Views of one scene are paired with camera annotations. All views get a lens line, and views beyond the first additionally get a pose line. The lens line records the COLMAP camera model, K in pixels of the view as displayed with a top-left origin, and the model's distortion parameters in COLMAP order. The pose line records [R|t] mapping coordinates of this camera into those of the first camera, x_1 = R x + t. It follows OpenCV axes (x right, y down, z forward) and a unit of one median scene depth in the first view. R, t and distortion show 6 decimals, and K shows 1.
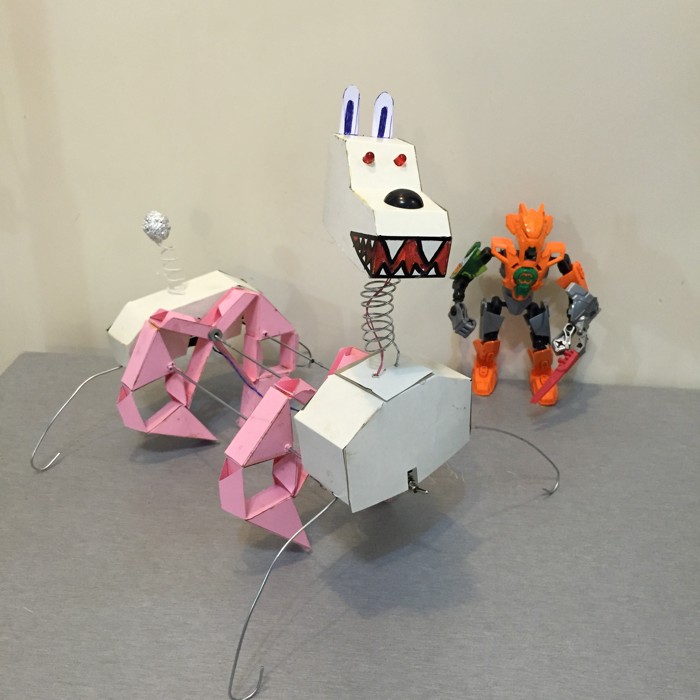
lens RADIAL K [[808.0, 0, 350.5], [0, 808.0, 366.3], [0, 0, 1]] dist [0.095144, -0.153330]
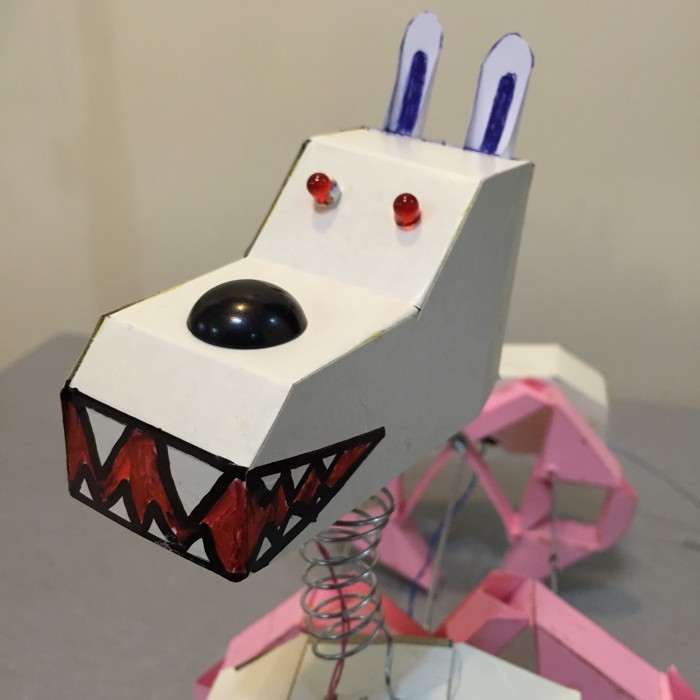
lens RADIAL K [[808.0, 0, 350.5], [0, 808.0, 366.3], [0, 0, 1]] dist [0.095144, -0.153330]
pose [[0.633696, 0.293337, -0.715809, 0.347188], [-0.319164, 0.942032, 0.103491, -0.236652], [0.704673, 0.162878, 0.690584, 0.811551]]
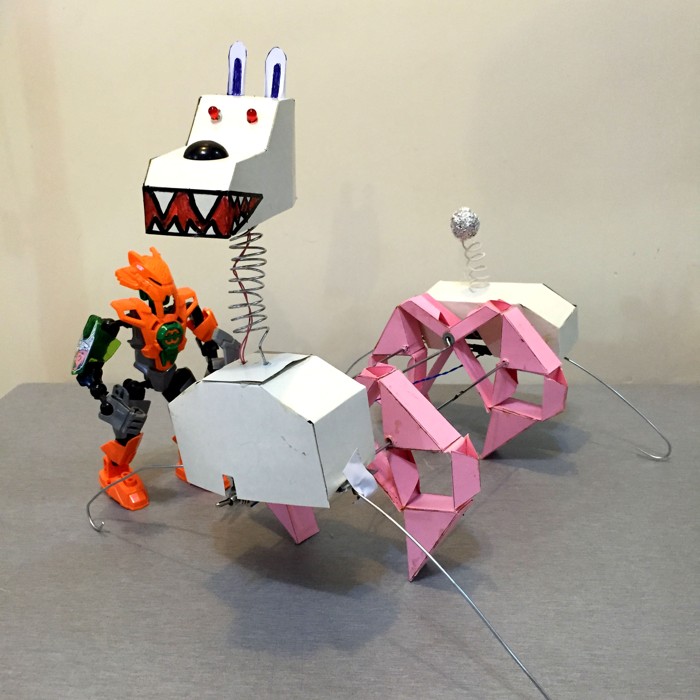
lens RADIAL K [[808.0, 0, 350.5], [0, 808.0, 366.3], [0, 0, 1]] dist [0.095144, -0.153330]
pose [[0.851288, 0.107708, -0.513525, 0.701873], [-0.139314, 0.989974, -0.023307, 0.028651], [0.505866, 0.091382, 0.857758, 0.332973]]
